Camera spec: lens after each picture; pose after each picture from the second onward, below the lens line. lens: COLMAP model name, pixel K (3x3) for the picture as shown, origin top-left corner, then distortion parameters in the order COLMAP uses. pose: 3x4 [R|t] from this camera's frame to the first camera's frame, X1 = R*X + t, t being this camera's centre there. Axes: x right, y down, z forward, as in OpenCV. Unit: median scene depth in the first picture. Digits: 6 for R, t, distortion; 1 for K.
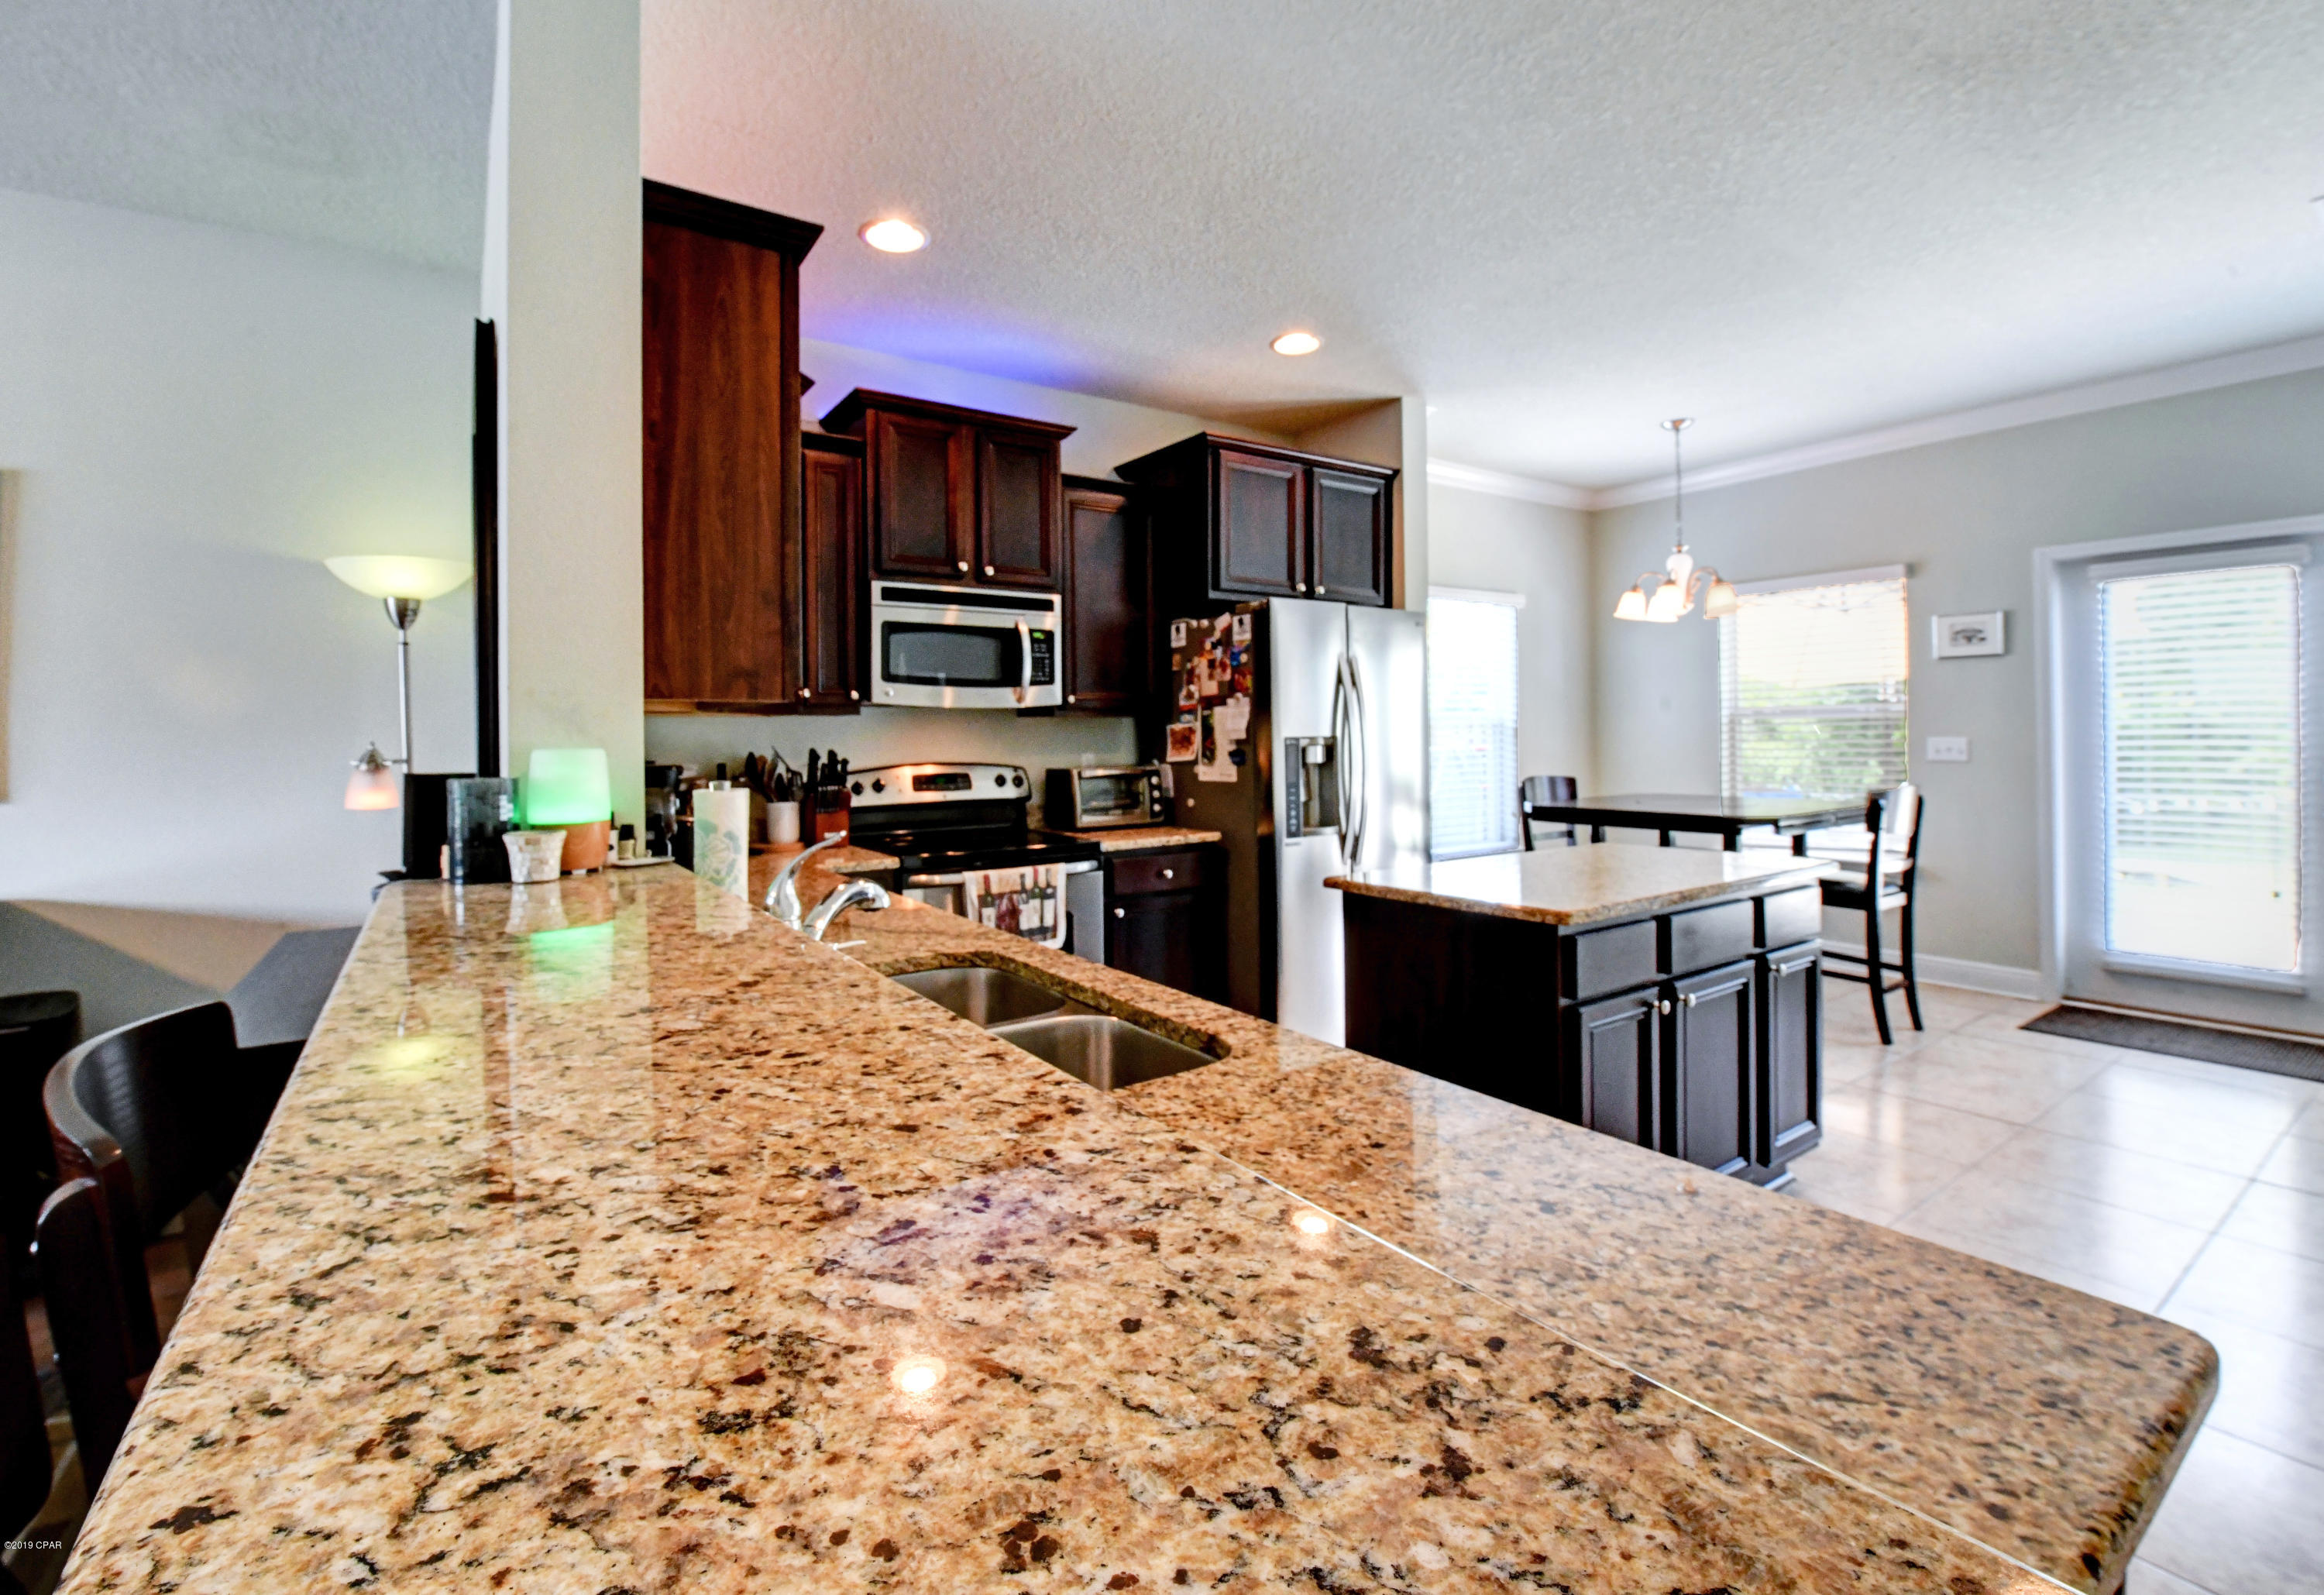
lens RADIAL K [[1010.4, 0, 1117.7], [0, 1010.4, 735.6], [0, 0, 1]] dist [-0.017615, -0.000263]
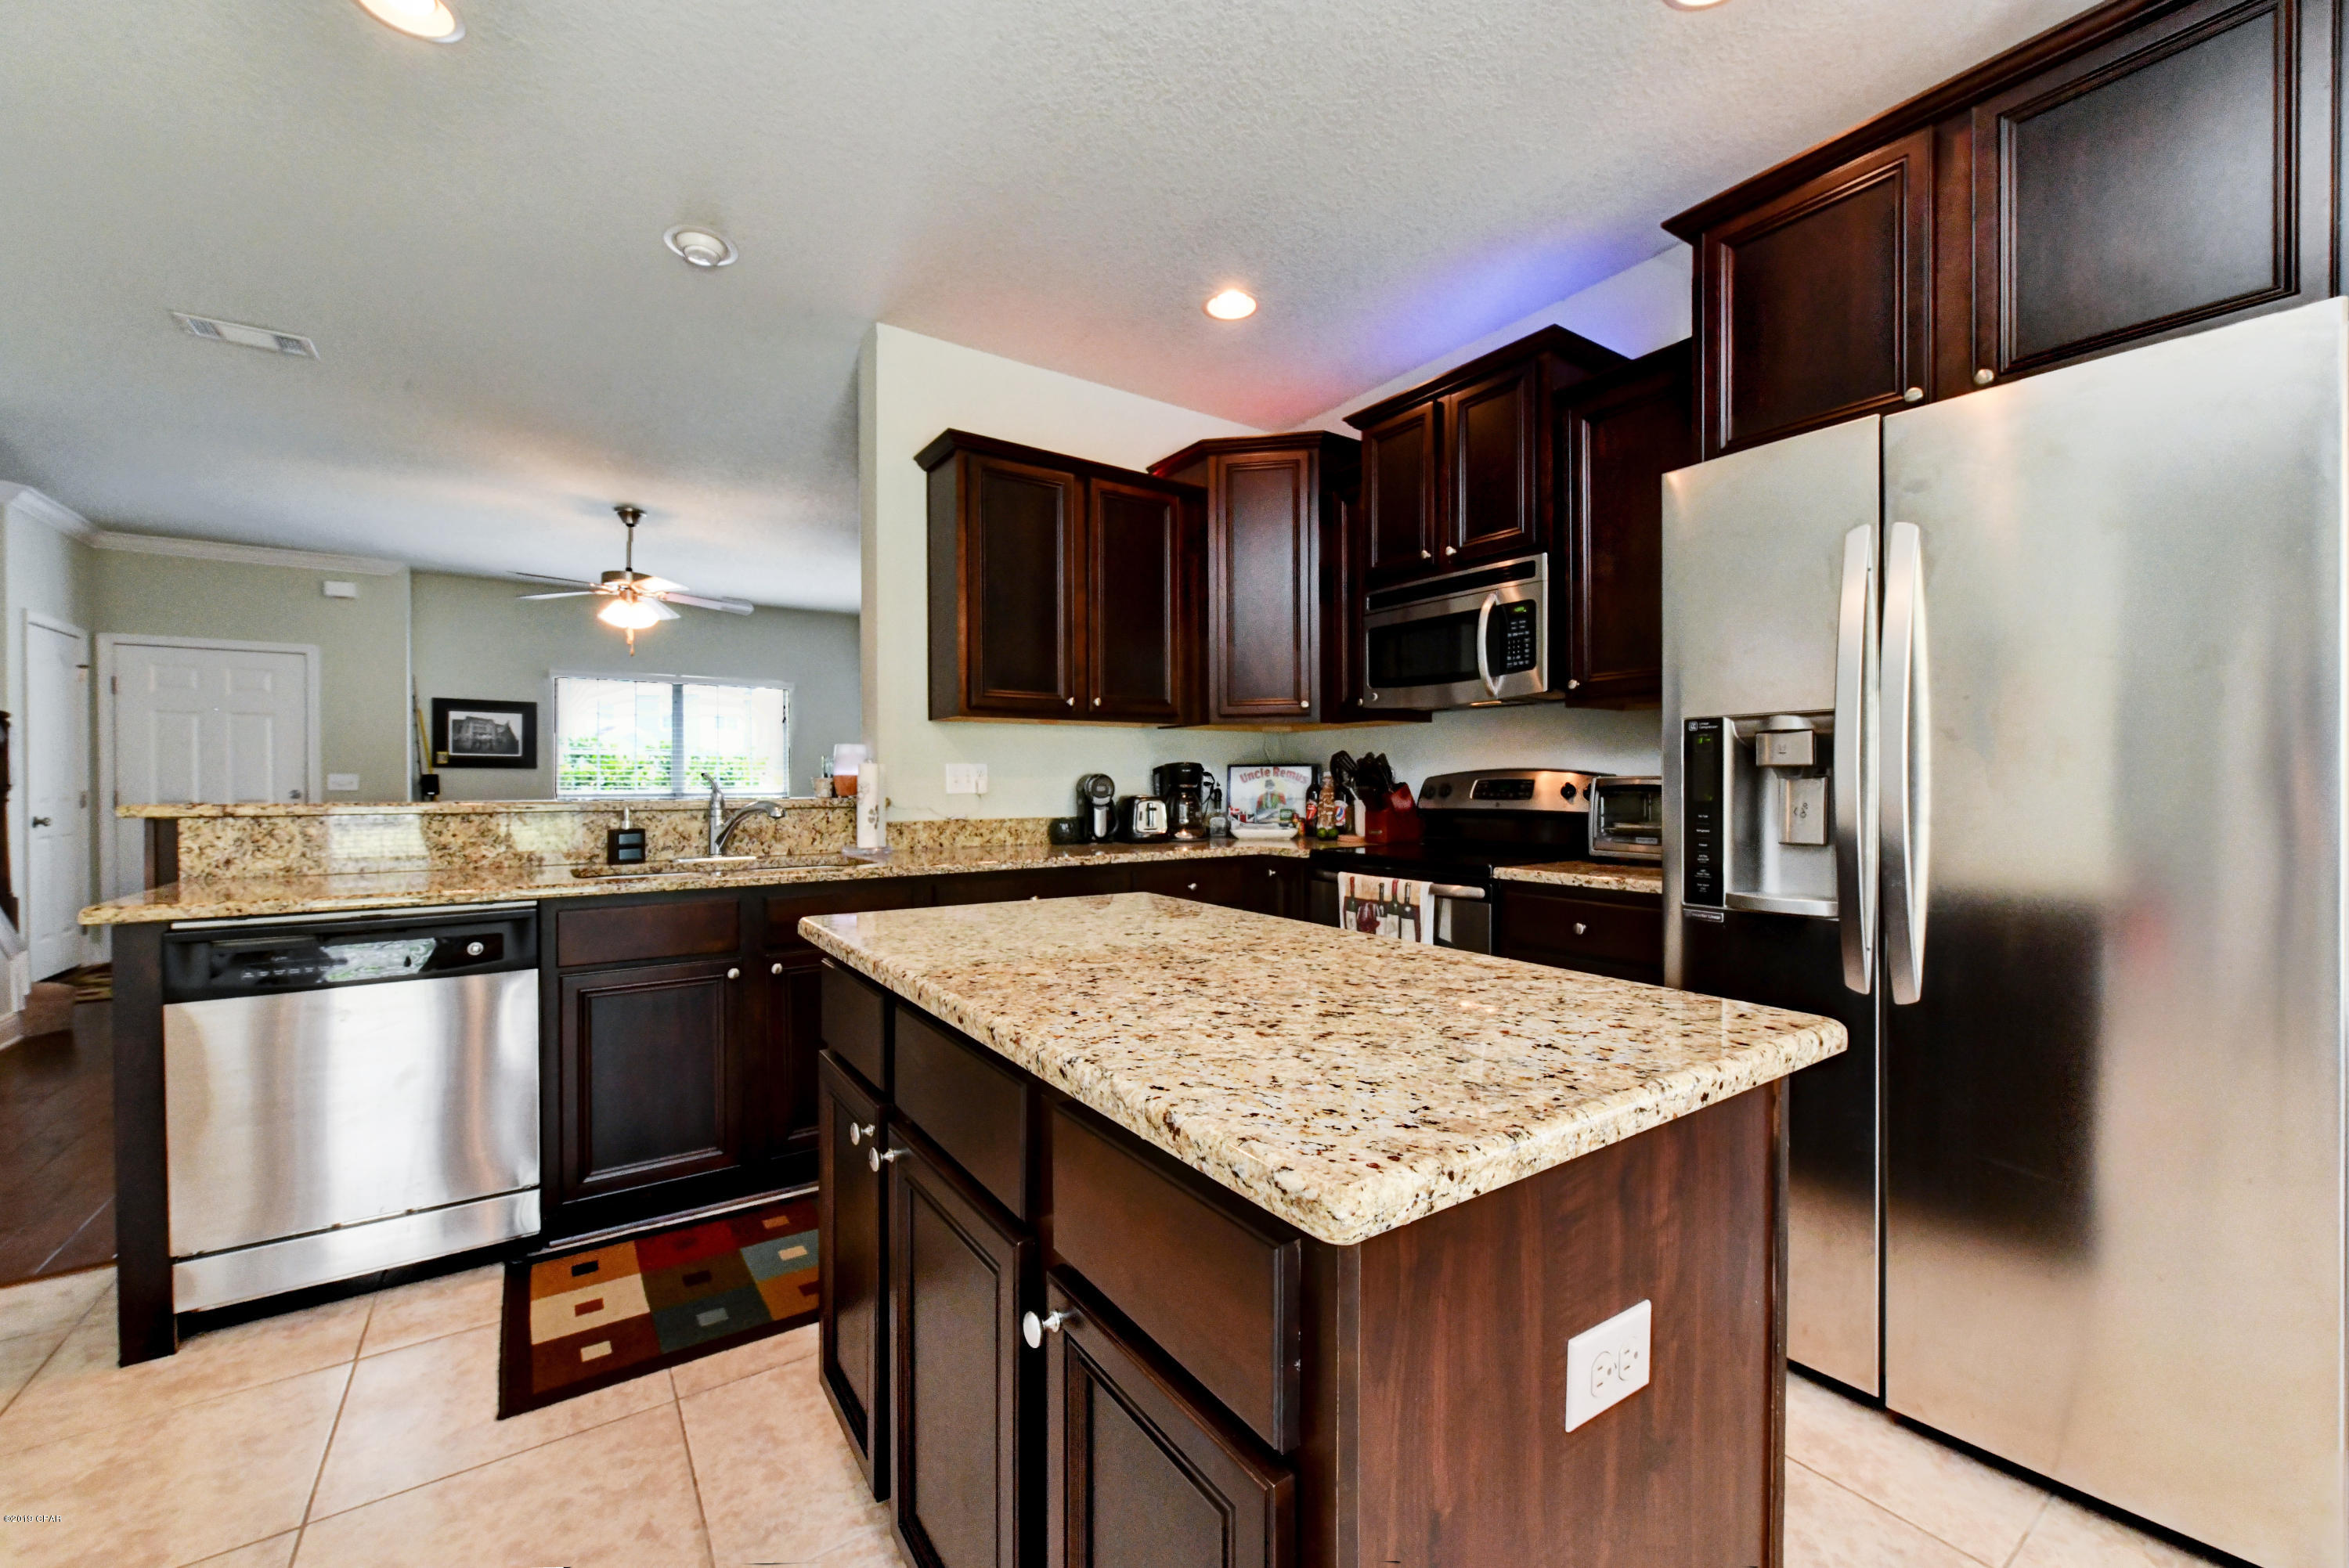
lens RADIAL K [[940.6, 0, 1192.6], [0, 940.6, 789.9], [0, 0, 1]] dist [-0.001632, -0.000161]
pose [[0.024983, 0.021655, -0.999453, 0.665680], [-0.000648, 0.999765, 0.021646, 0.028509], [0.999688, 0.000107, 0.024991, 0.705926]]
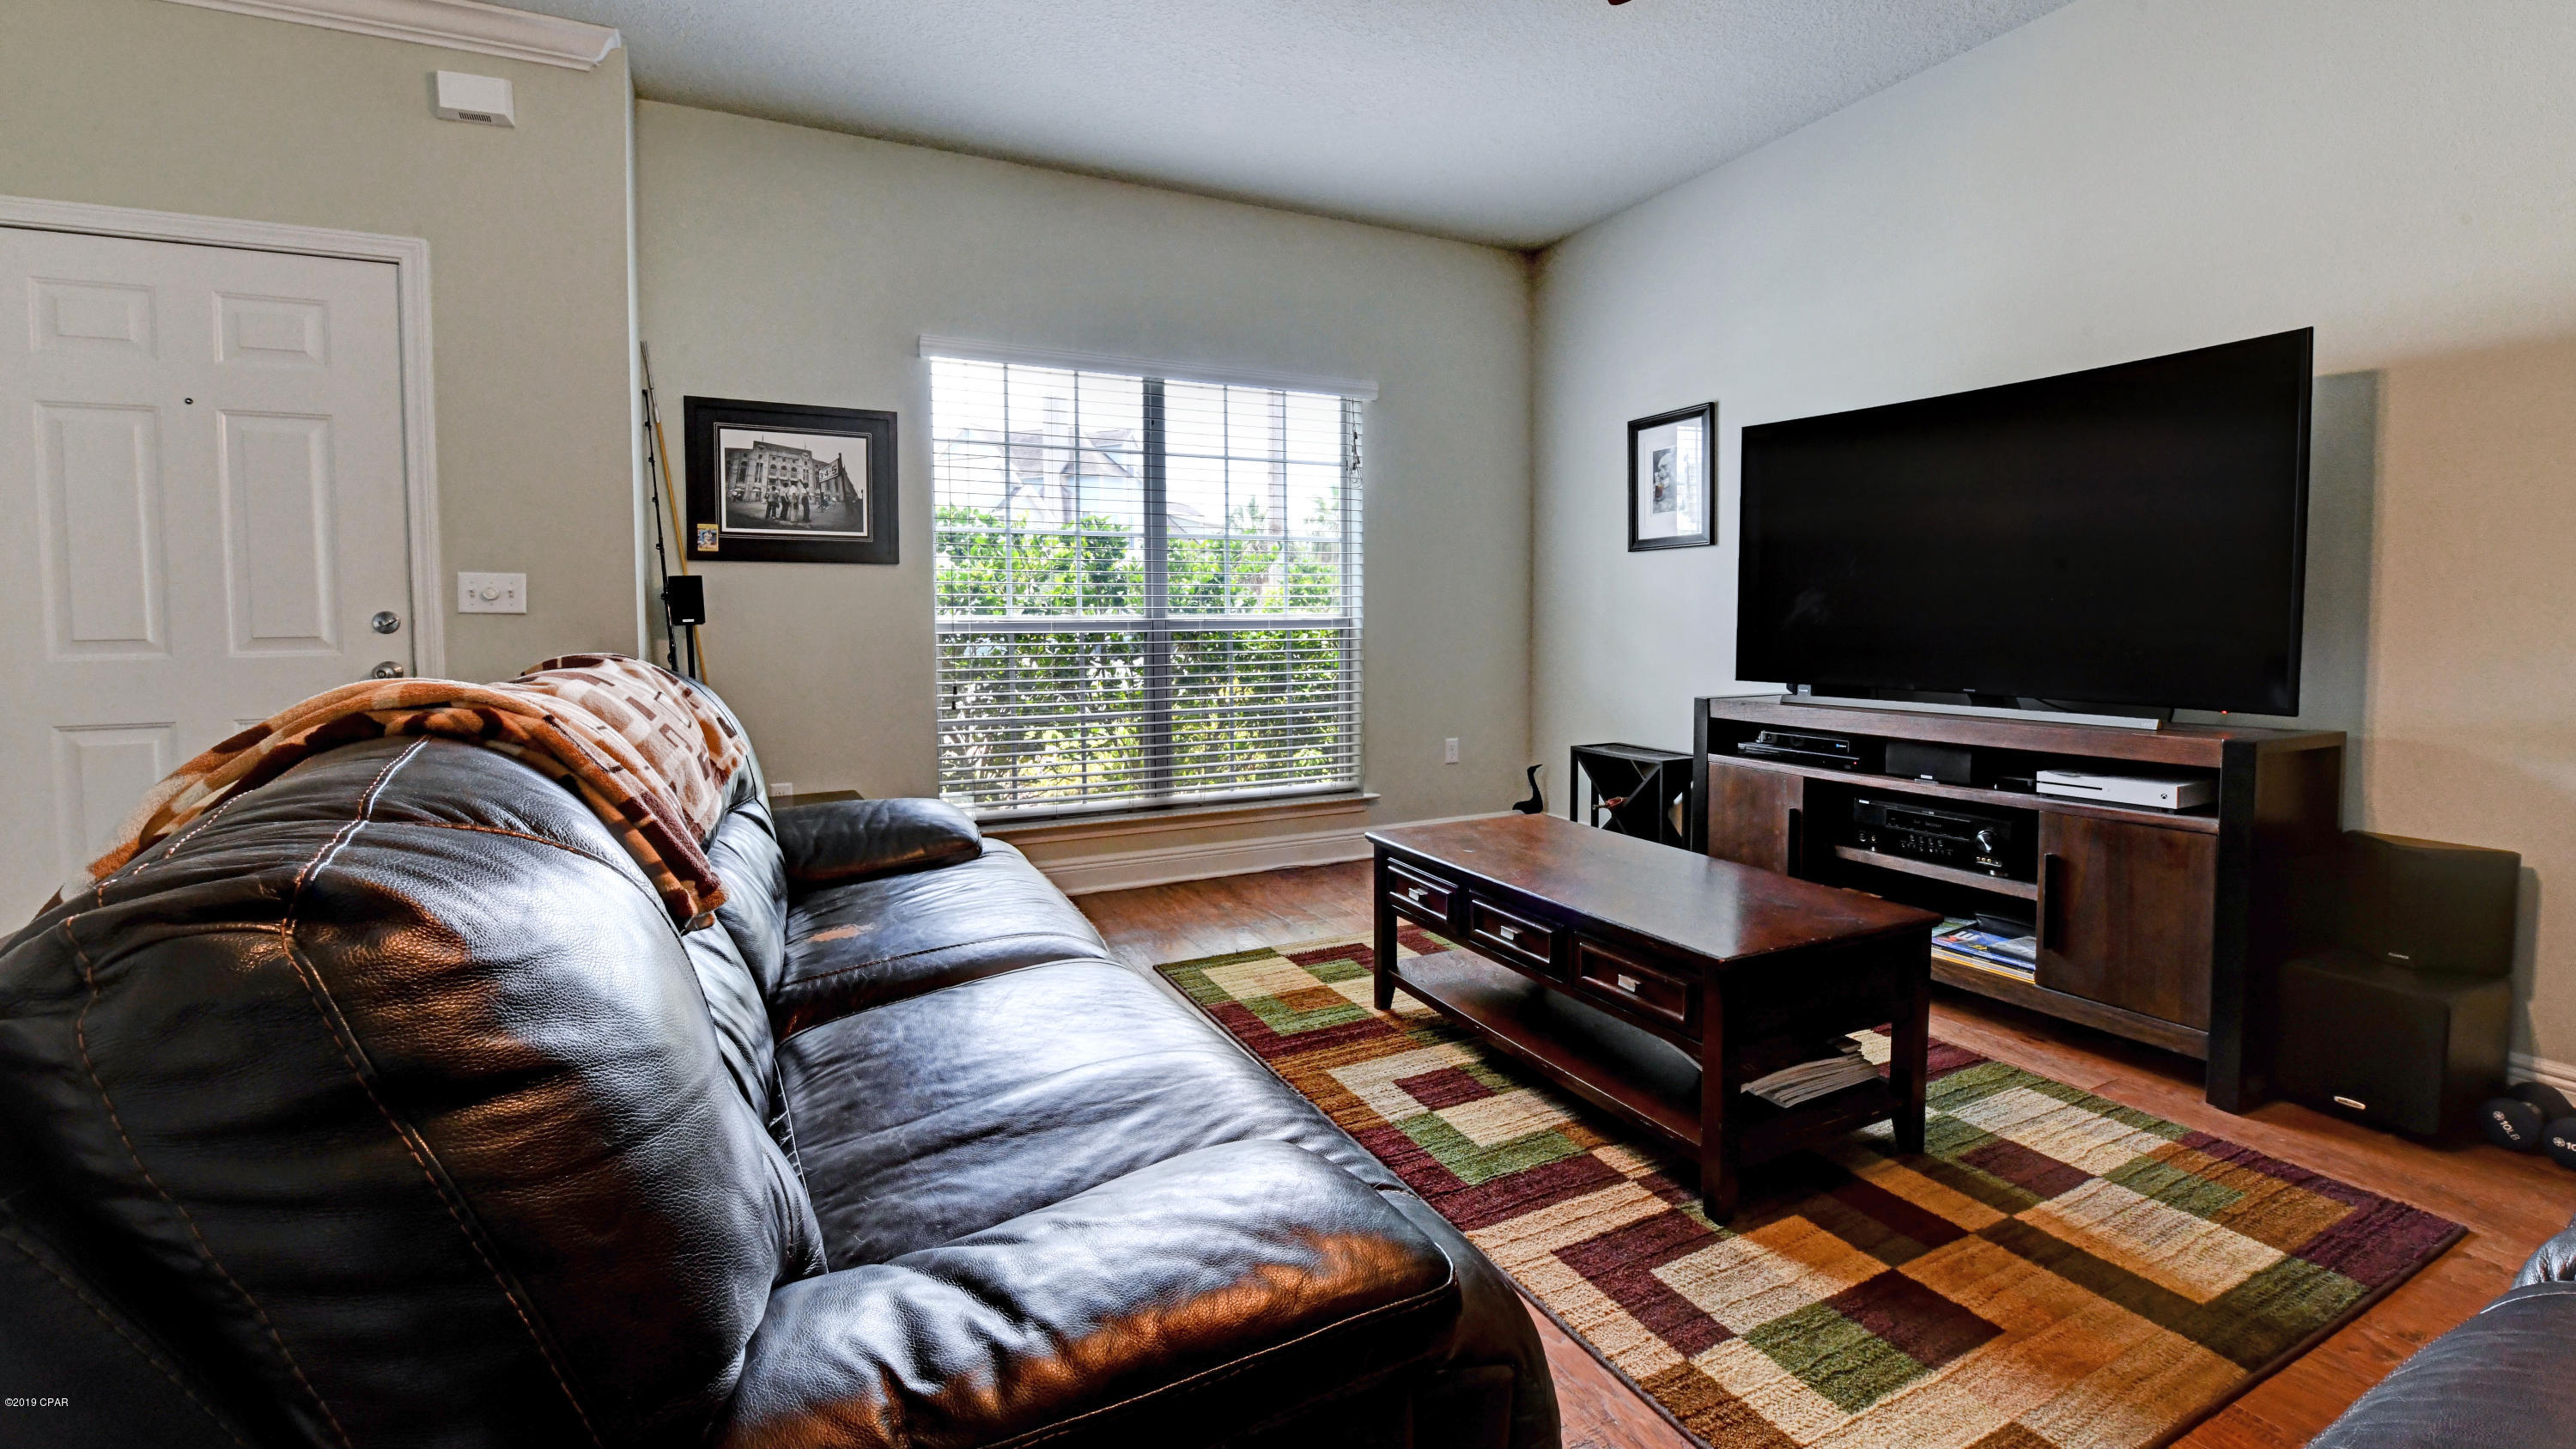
lens RADIAL K [[1069.2, 0, 1289.1], [0, 1069.2, 668.1], [0, 0, 1]] dist [-0.020468, 0.000134]
pose [[-0.126364, 0.062974, -0.989983, -0.406237], [0.006162, 0.998014, 0.062698, 0.063340], [0.991965, 0.001822, -0.126501, -0.137793]]
